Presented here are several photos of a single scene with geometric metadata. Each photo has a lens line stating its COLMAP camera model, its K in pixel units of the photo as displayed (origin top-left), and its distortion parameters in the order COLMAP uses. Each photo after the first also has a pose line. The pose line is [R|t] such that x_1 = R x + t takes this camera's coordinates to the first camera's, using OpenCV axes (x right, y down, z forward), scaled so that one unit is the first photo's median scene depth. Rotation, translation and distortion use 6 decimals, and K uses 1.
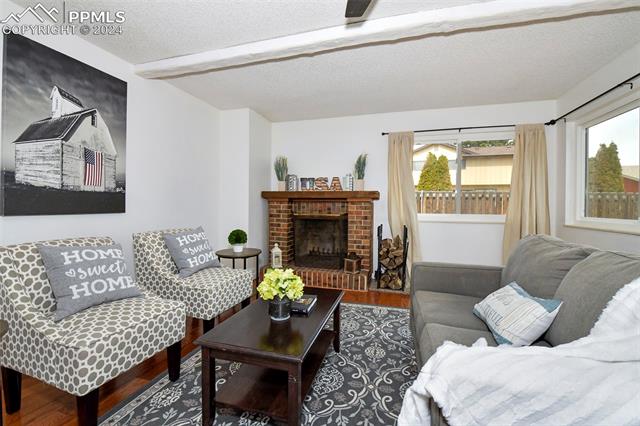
lens RADIAL K [[271.4, 0, 335.0], [0, 271.4, 206.0], [0, 0, 1]] dist [-0.005391, 0.000537]
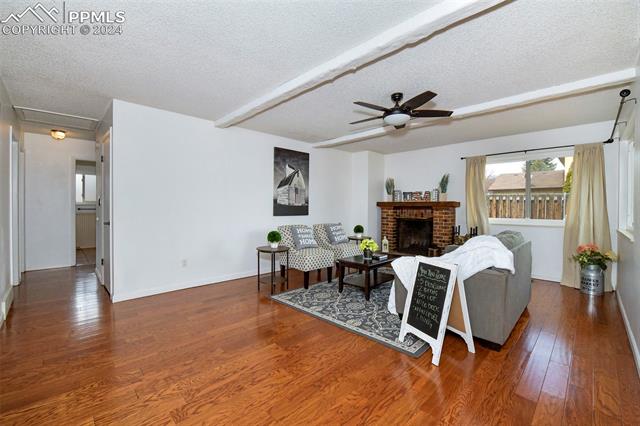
lens RADIAL K [[271.4, 0, 337.3], [0, 271.4, 210.7], [0, 0, 1]] dist [-0.005391, 0.000537]
pose [[0.884477, 0.001945, -0.466579, 0.417776], [0.000210, 0.999990, 0.004567, -0.020704], [0.466583, -0.004137, 0.884468, -0.779056]]
